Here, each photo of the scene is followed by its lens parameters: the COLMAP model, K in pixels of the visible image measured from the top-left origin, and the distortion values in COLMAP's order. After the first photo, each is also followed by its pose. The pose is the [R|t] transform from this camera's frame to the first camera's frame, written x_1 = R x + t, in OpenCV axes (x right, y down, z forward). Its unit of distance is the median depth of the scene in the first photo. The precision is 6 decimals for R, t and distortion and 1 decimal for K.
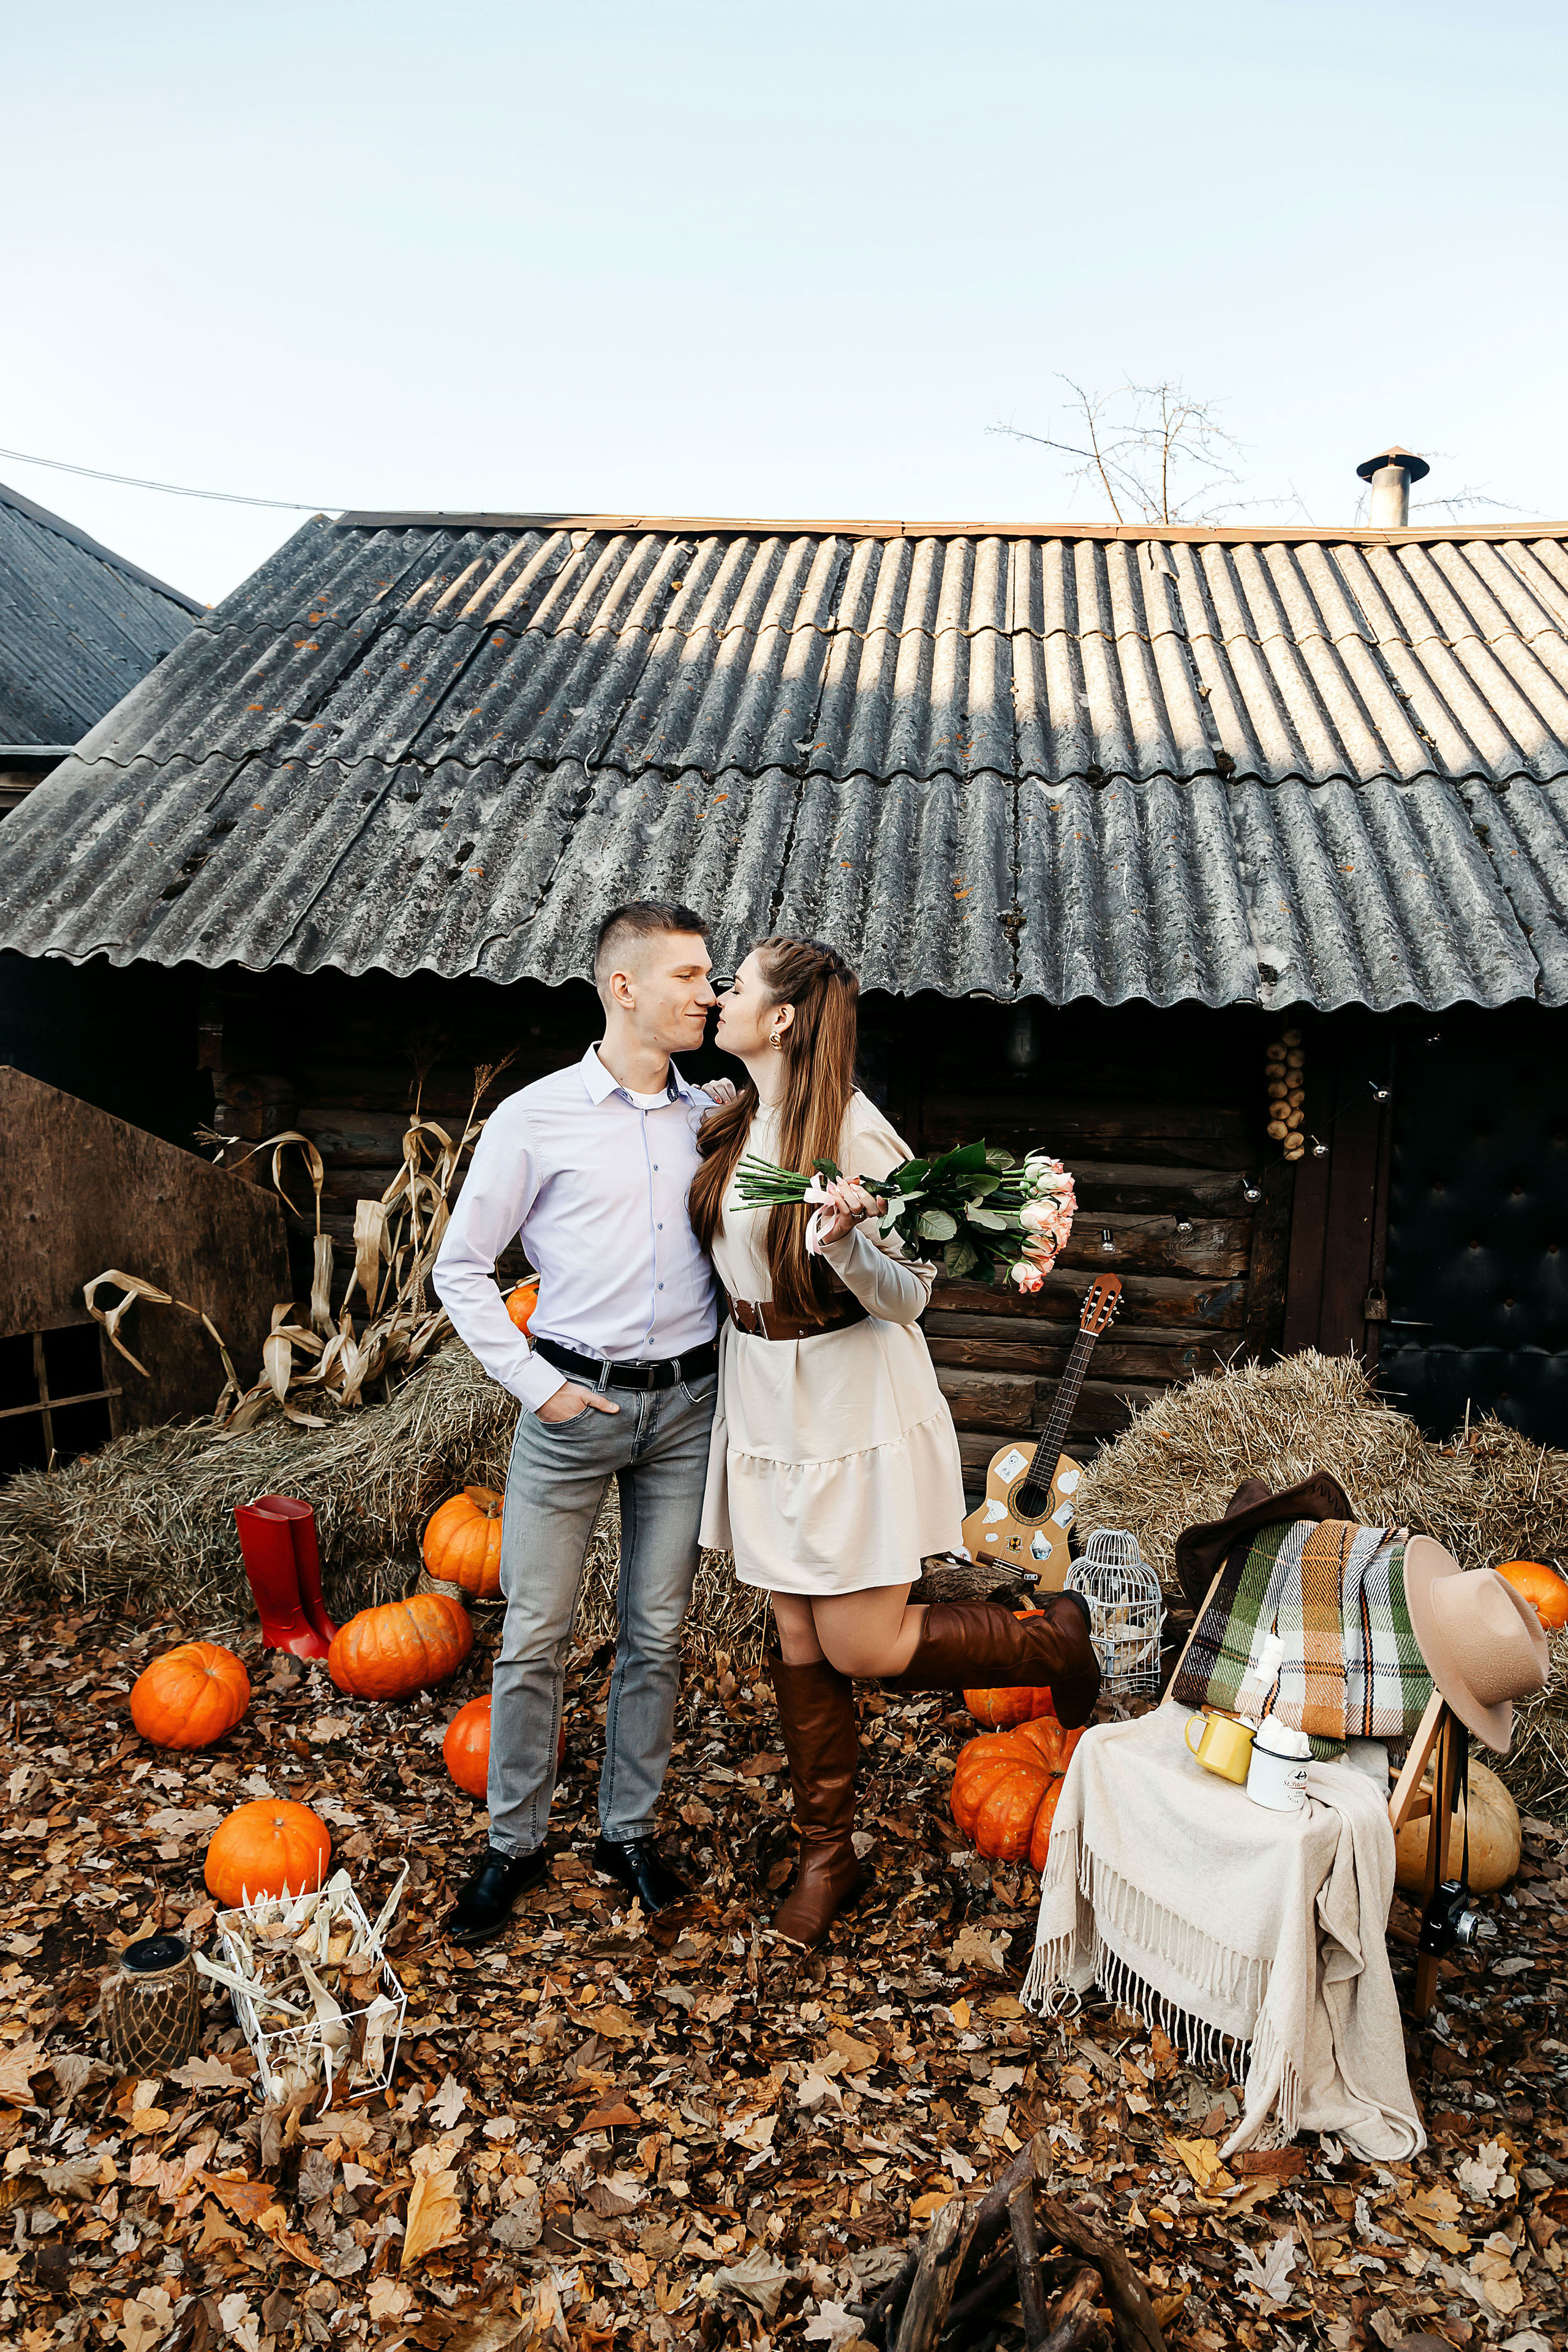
lens RADIAL K [[1611.2, 0, 791.8], [0, 1611.2, 1224.1], [0, 0, 1]] dist [0.023119, 0.006932]
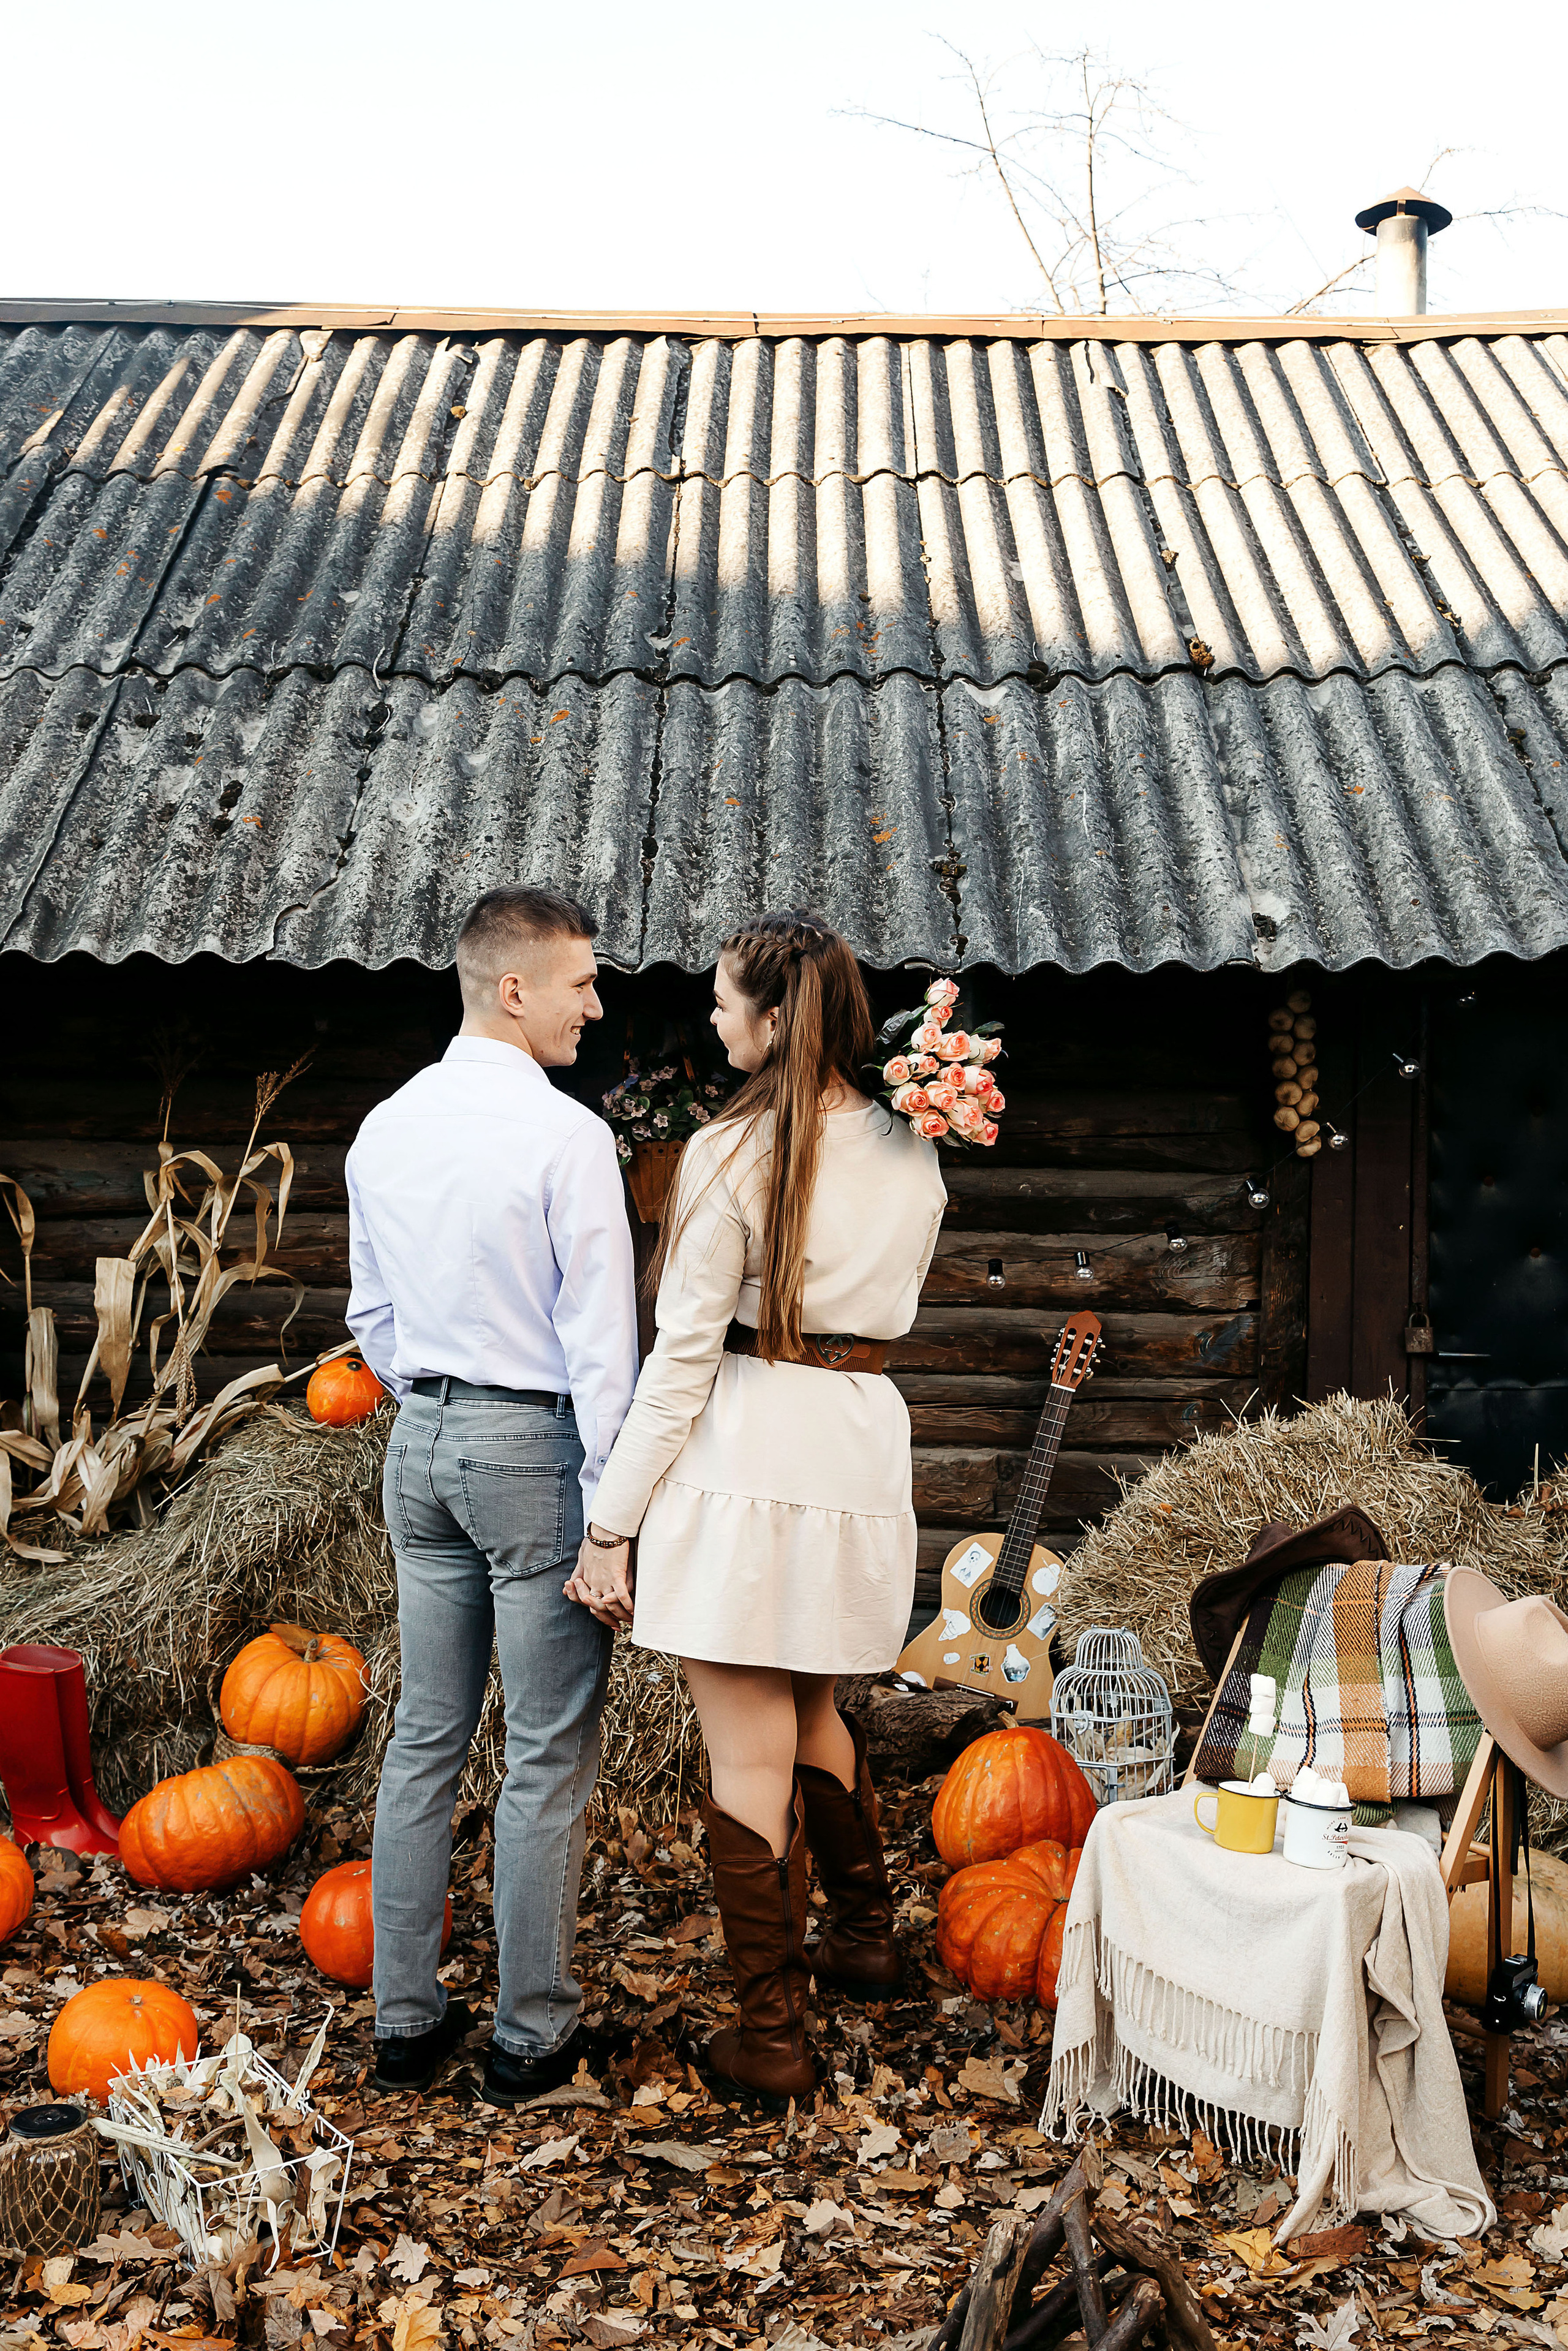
lens RADIAL K [[2500.5, 0, 793.8], [0, 2500.5, 1249.7], [0, 0, 1]] dist [0.091638, 0.000000]
pose [[0.994814, -0.042576, 0.092367, -0.059113], [0.044368, 0.998863, -0.017441, 0.017617], [-0.091519, 0.021448, 0.995572, -0.213211]]
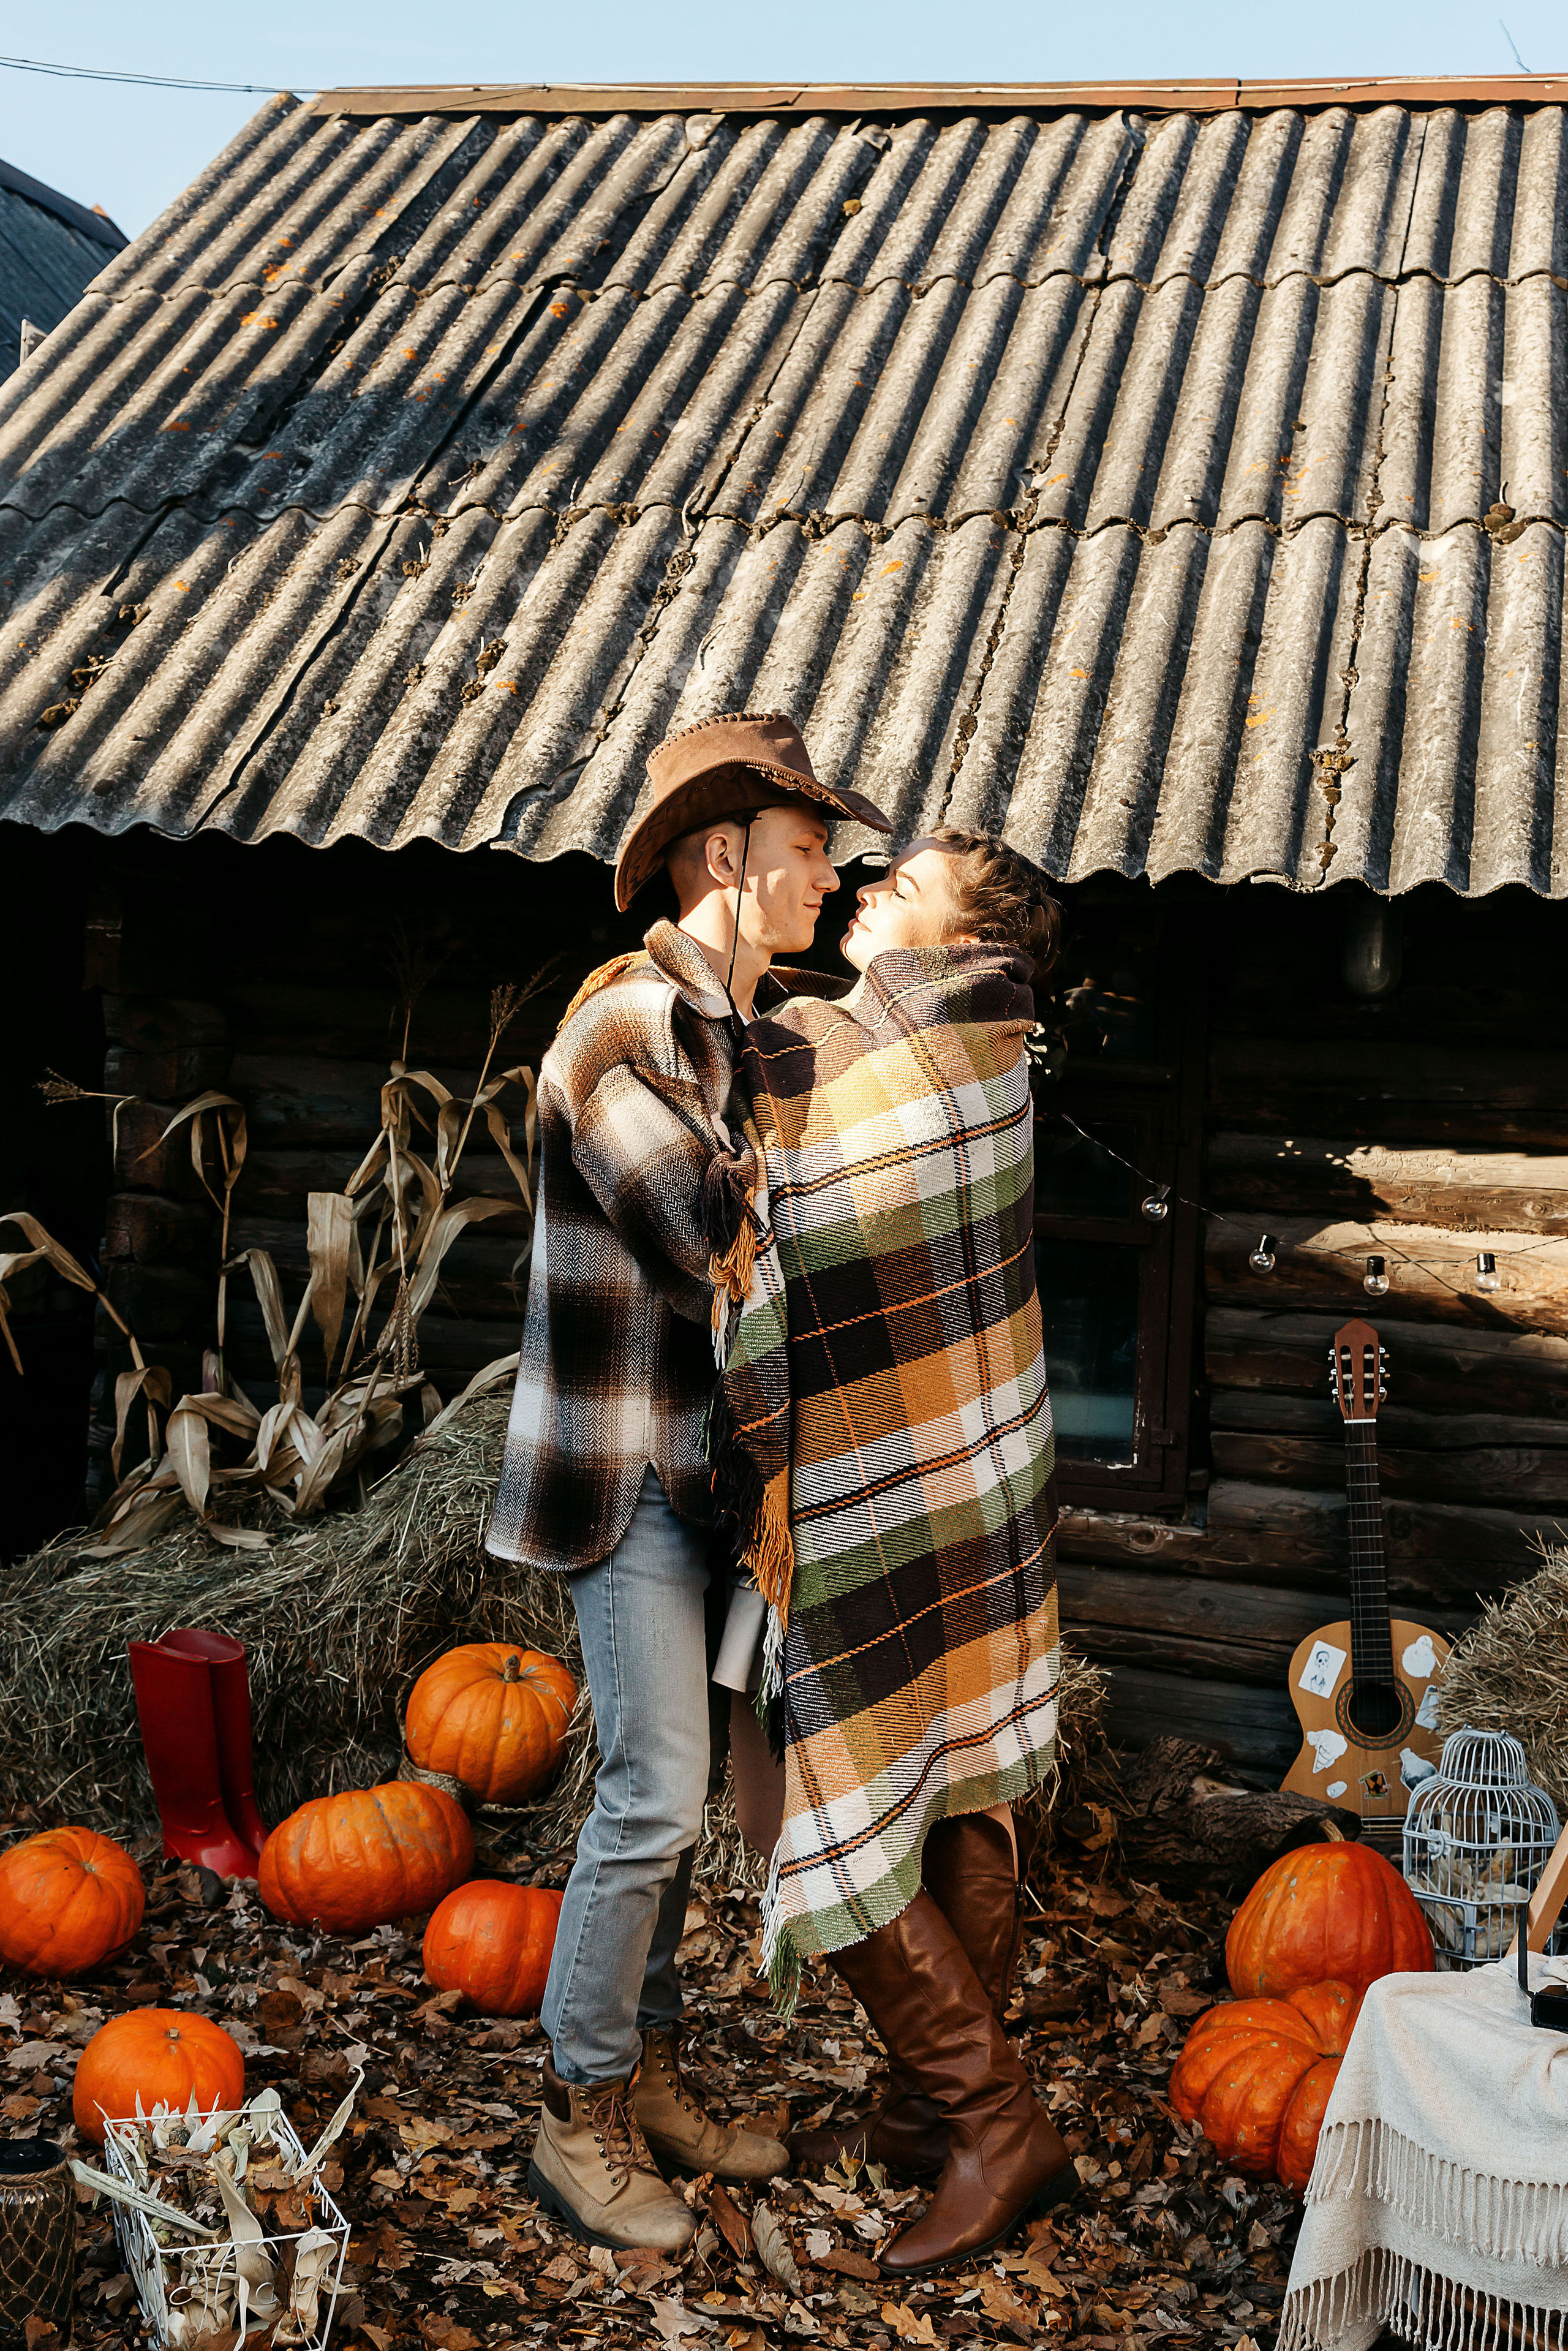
lens RADIAL K [[3049.1, 0, 802.5], [0, 3049.1, 1258.6], [0, 0, 1]] dist [0.074555, 0.000000]
pose [[0.993785, 0.016281, -0.110122, 0.063012], [-0.018288, 0.999684, -0.017242, 0.031074], [0.109807, 0.019149, 0.993768, -0.207767]]
